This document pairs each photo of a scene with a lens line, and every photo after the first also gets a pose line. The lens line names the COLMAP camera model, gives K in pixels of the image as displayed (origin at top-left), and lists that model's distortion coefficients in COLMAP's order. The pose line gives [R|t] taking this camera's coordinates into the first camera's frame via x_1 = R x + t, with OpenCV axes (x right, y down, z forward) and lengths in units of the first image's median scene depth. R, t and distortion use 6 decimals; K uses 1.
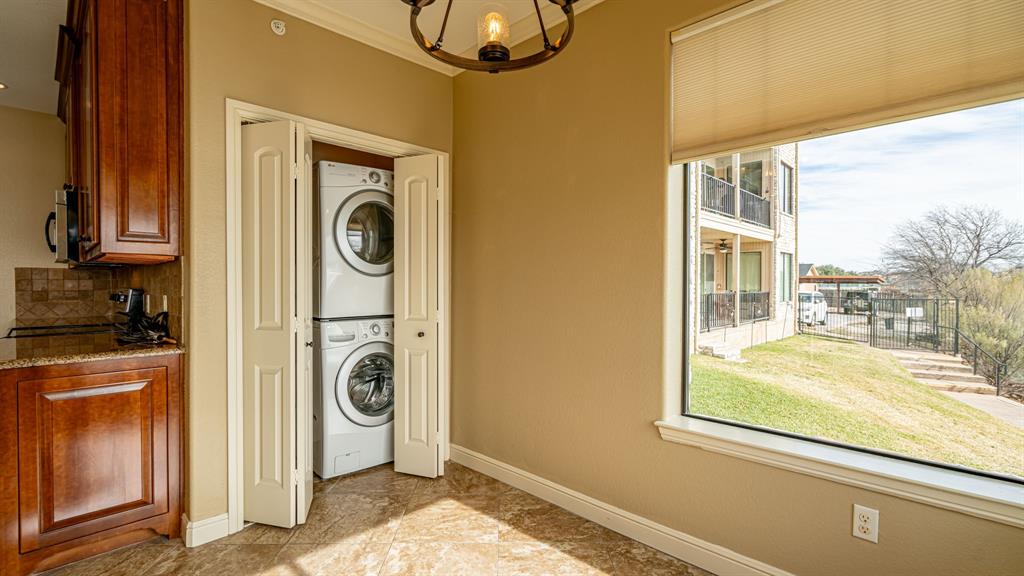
lens RADIAL K [[471.8, 0, 512.2], [0, 471.8, 289.8], [0, 0, 1]] dist [-0.013757, 0.006197]
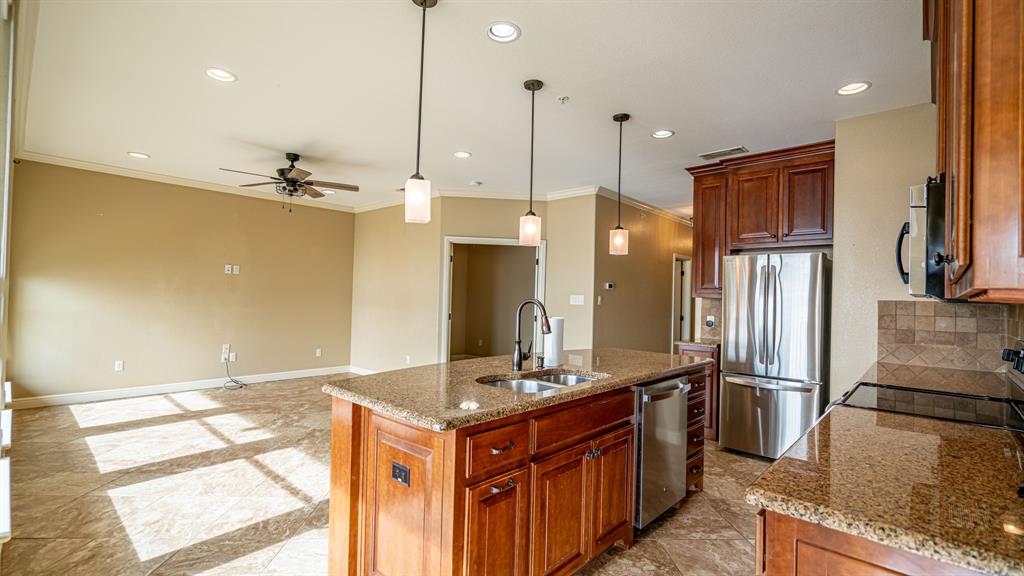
lens RADIAL K [[471.8, 0, 511.3], [0, 471.8, 294.4], [0, 0, 1]] dist [-0.013757, 0.006197]
pose [[0.046934, -0.003179, -0.998893, -0.356771], [-0.033692, 0.999421, -0.004764, -0.043187], [0.998330, 0.033878, 0.046799, 0.422077]]
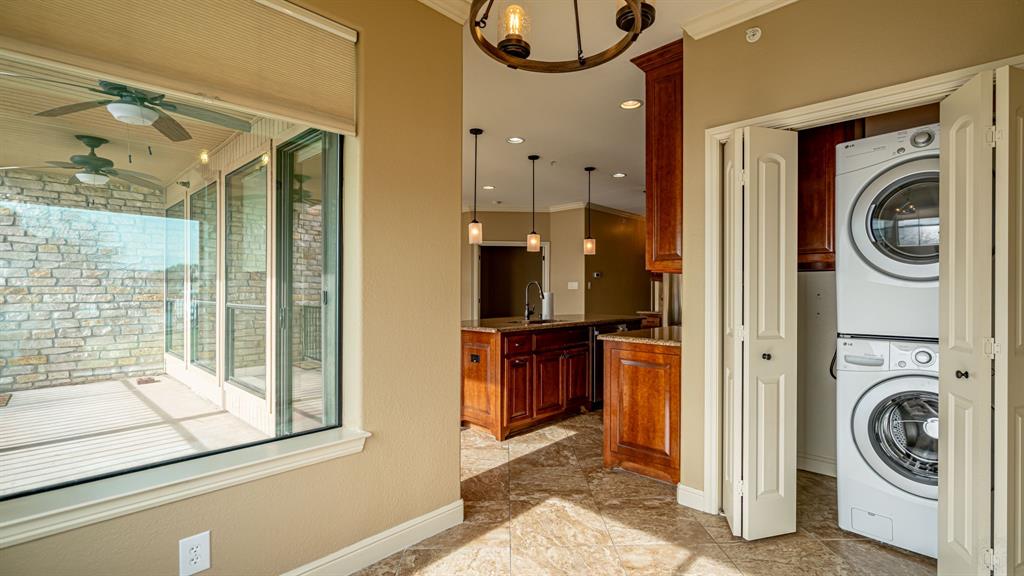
lens RADIAL K [[471.8, 0, 502.1], [0, 471.8, 290.4], [0, 0, 1]] dist [-0.013757, 0.006197]
pose [[-0.004447, 0.001811, -0.999988, 0.419926], [-0.011200, 0.999936, 0.001860, -0.009936], [0.999927, 0.011208, -0.004427, 0.397724]]
